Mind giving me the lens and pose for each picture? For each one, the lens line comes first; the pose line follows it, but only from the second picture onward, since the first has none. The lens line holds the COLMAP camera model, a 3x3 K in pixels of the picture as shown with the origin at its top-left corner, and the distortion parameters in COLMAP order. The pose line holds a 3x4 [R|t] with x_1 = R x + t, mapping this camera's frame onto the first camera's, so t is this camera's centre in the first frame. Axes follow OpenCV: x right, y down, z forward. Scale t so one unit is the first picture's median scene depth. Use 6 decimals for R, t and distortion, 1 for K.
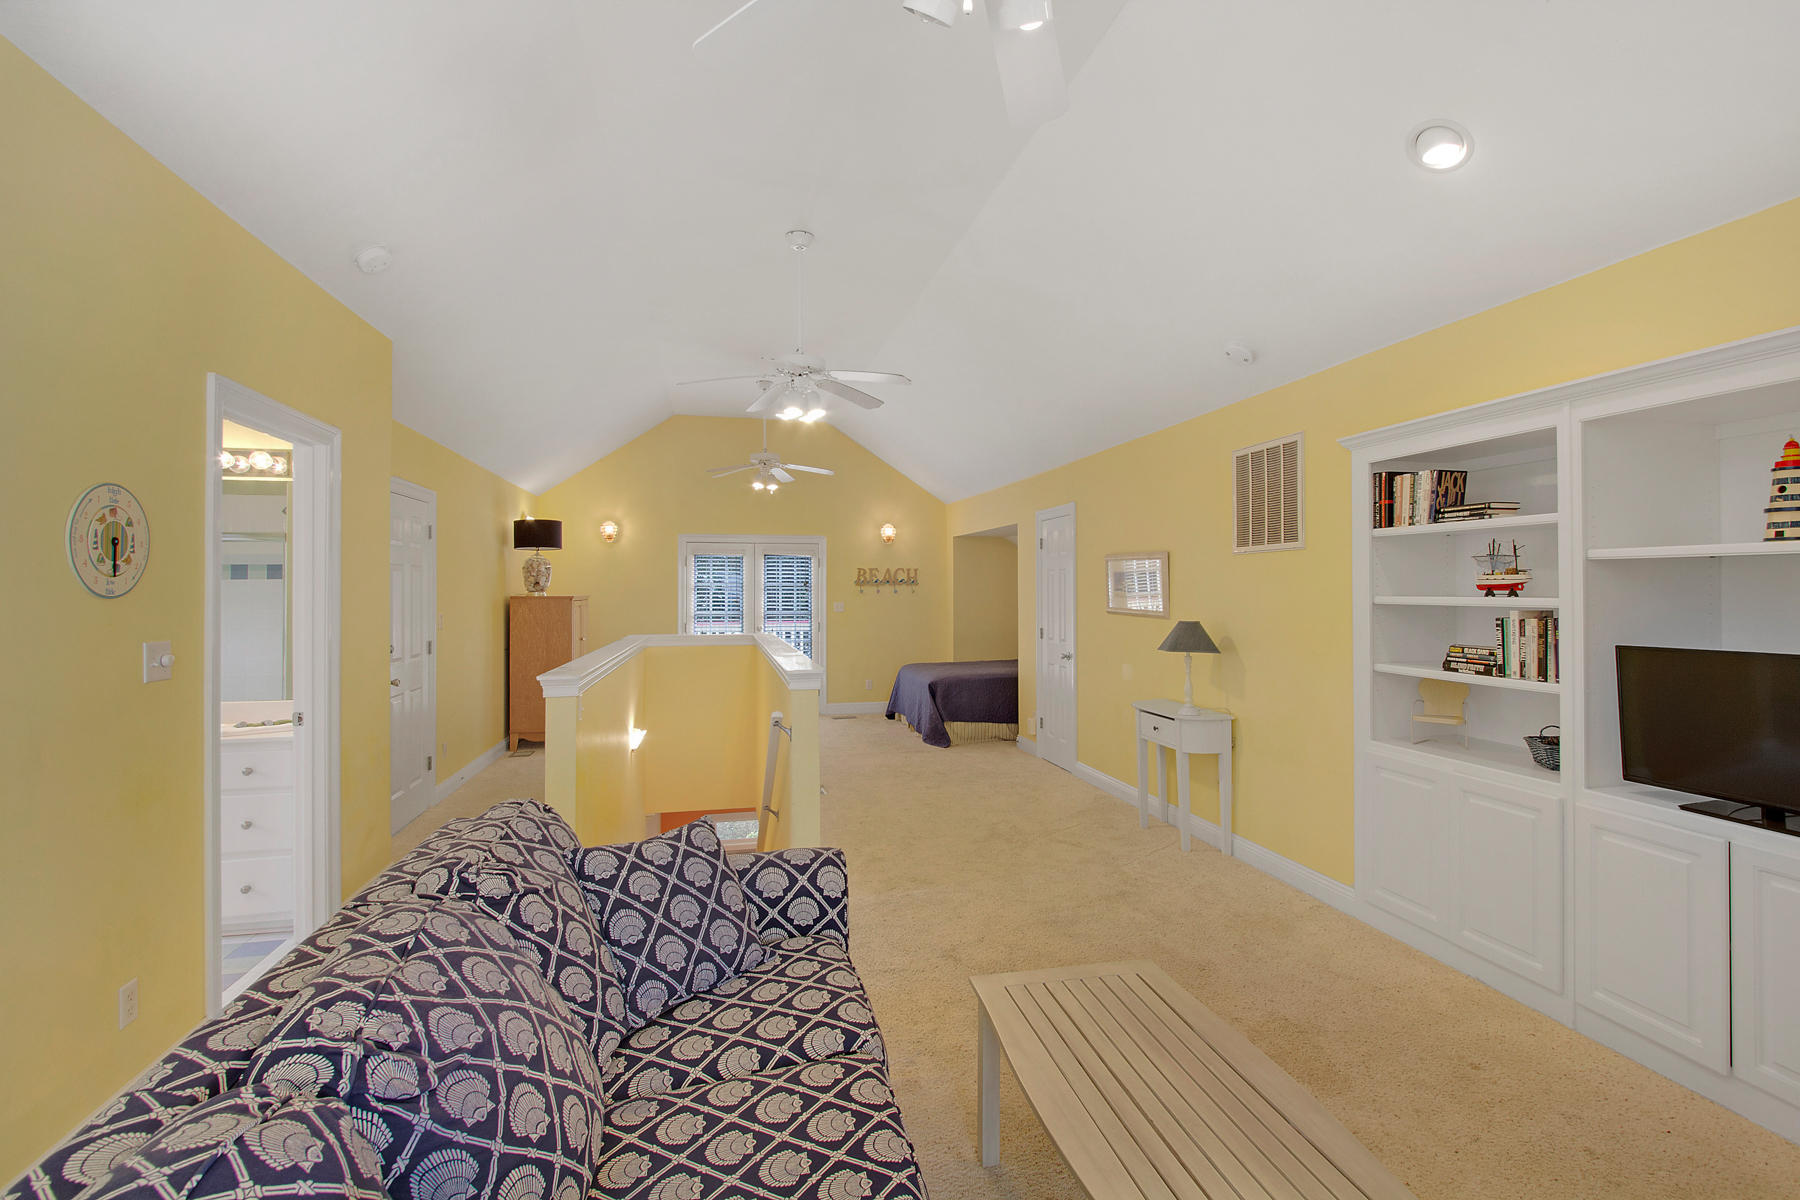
lens RADIAL K [[821.9, 0, 899.2], [0, 821.9, 584.9], [0, 0, 1]] dist [-0.000393, -0.000092]
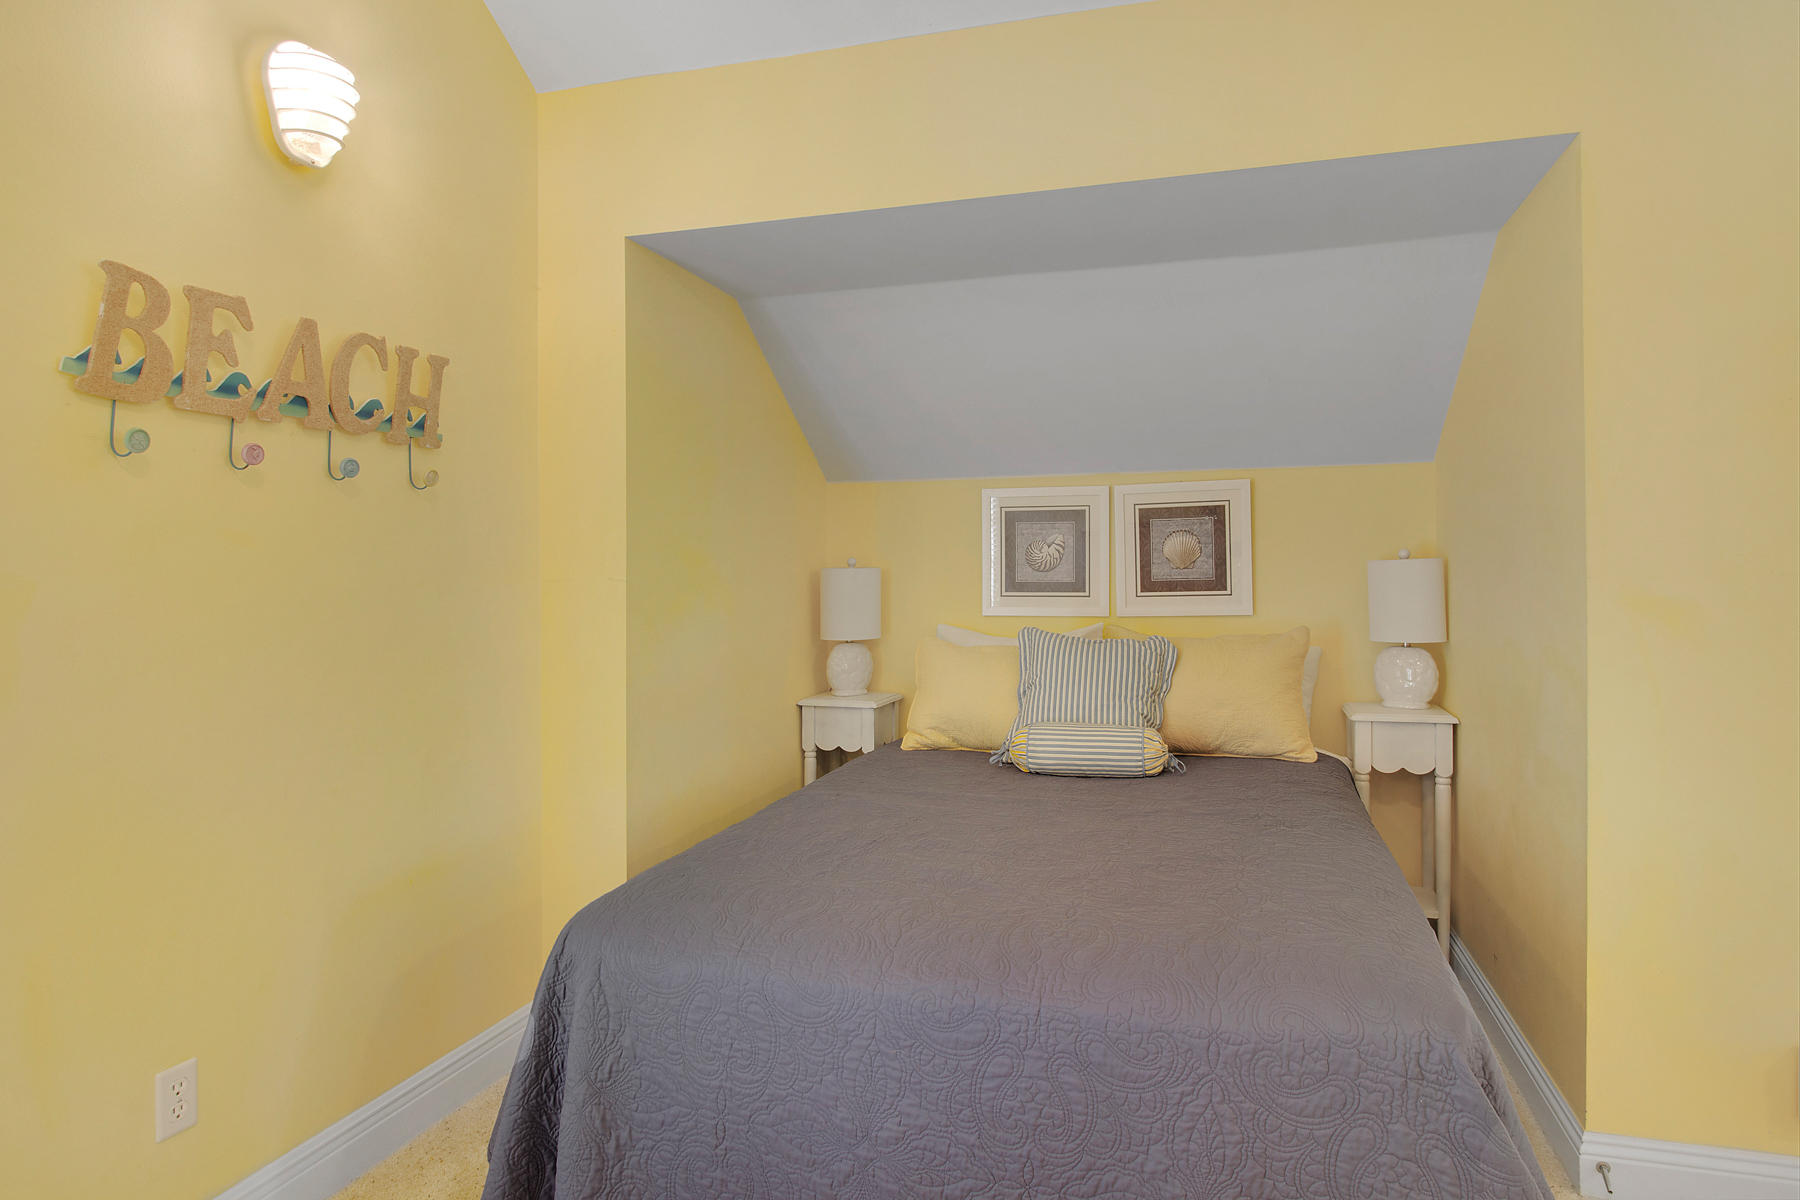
lens RADIAL K [[1007.4, 0, 900.0], [0, 1007.4, 600.0], [0, 0, 1]] dist [0.000651, 0.000361]
pose [[0.482715, -0.016174, 0.875628, -0.169836], [-0.004892, 0.999764, 0.021164, 0.039072], [-0.875764, -0.014500, 0.482522, 1.038916]]
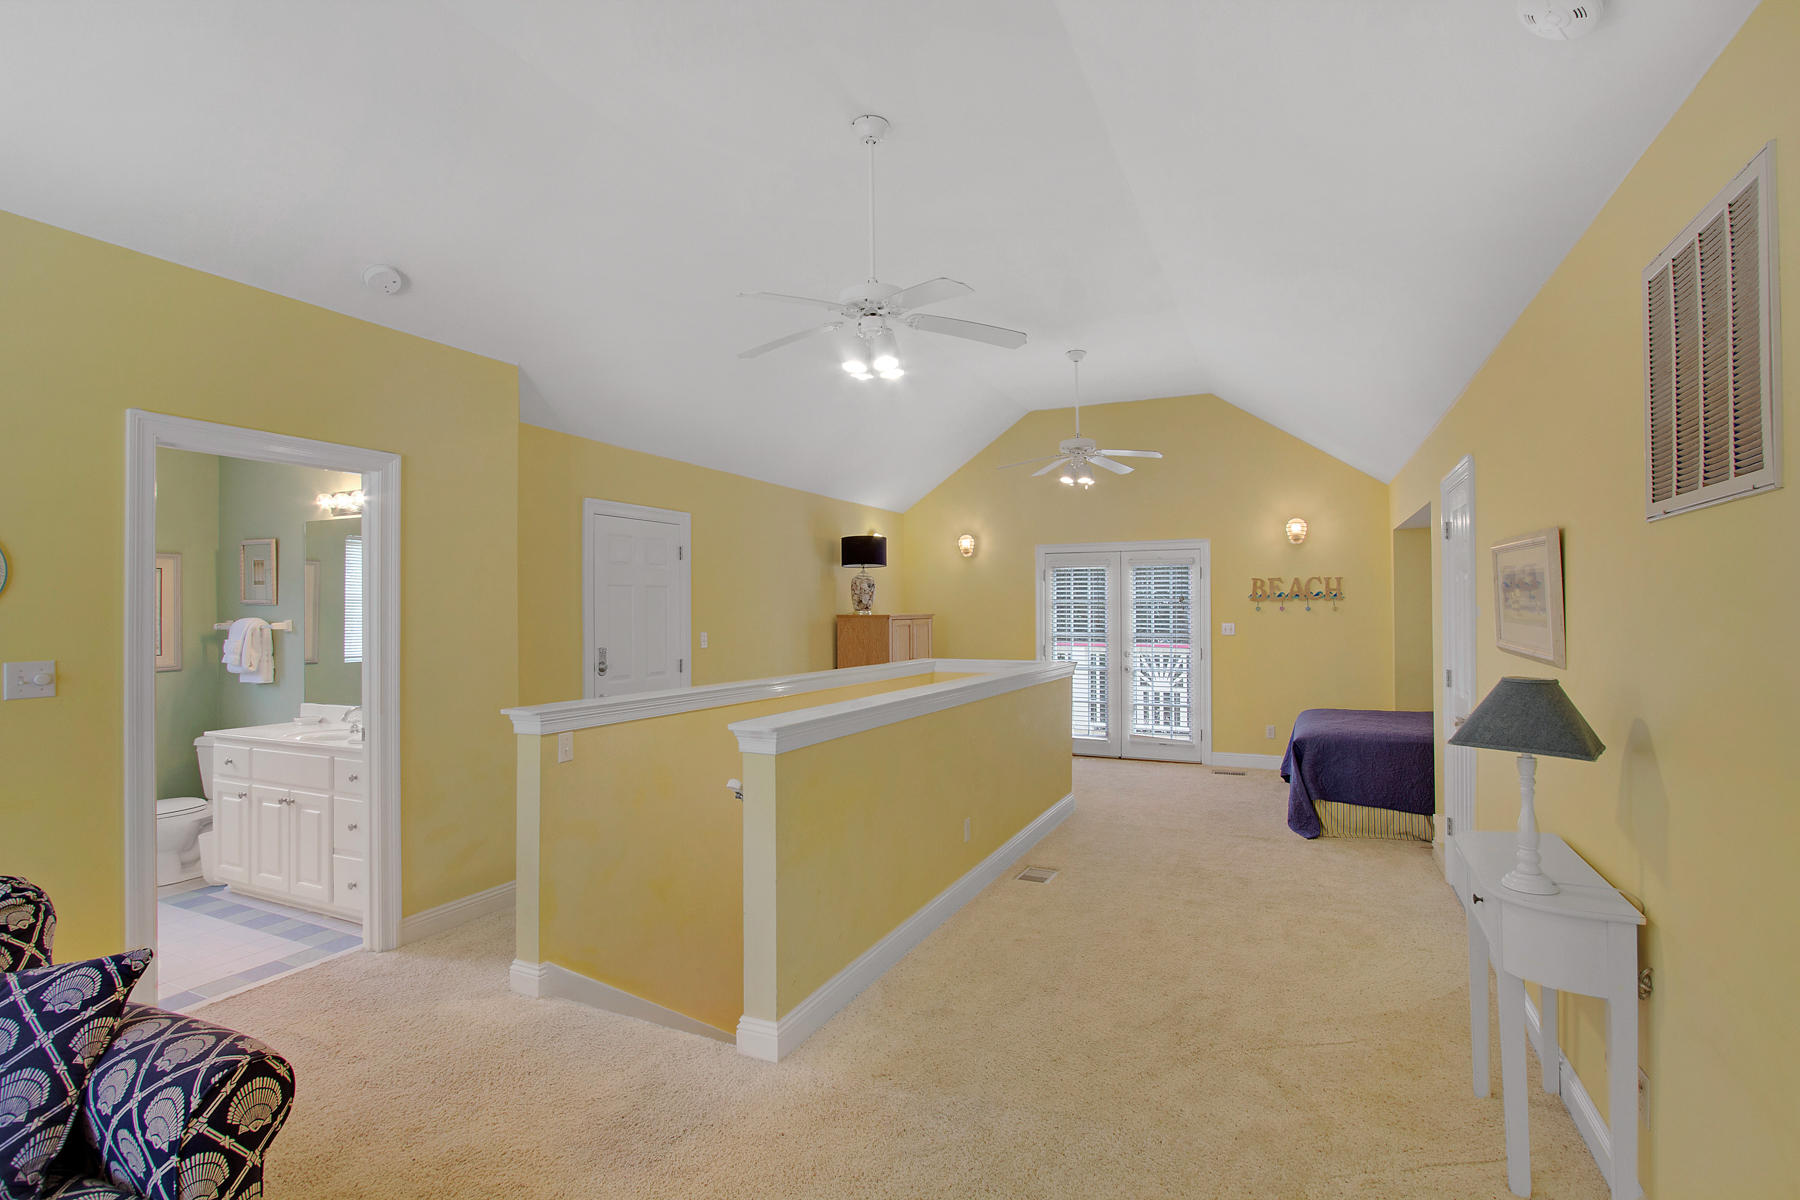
lens RADIAL K [[824.3, 0, 911.1], [0, 824.3, 601.2], [0, 0, 1]] dist [-0.013334, -0.000114]
pose [[0.798429, -0.007304, -0.602045, 0.201322], [0.007289, 0.999970, -0.002464, 0.000539], [0.602045, -0.002421, 0.798459, 0.255322]]
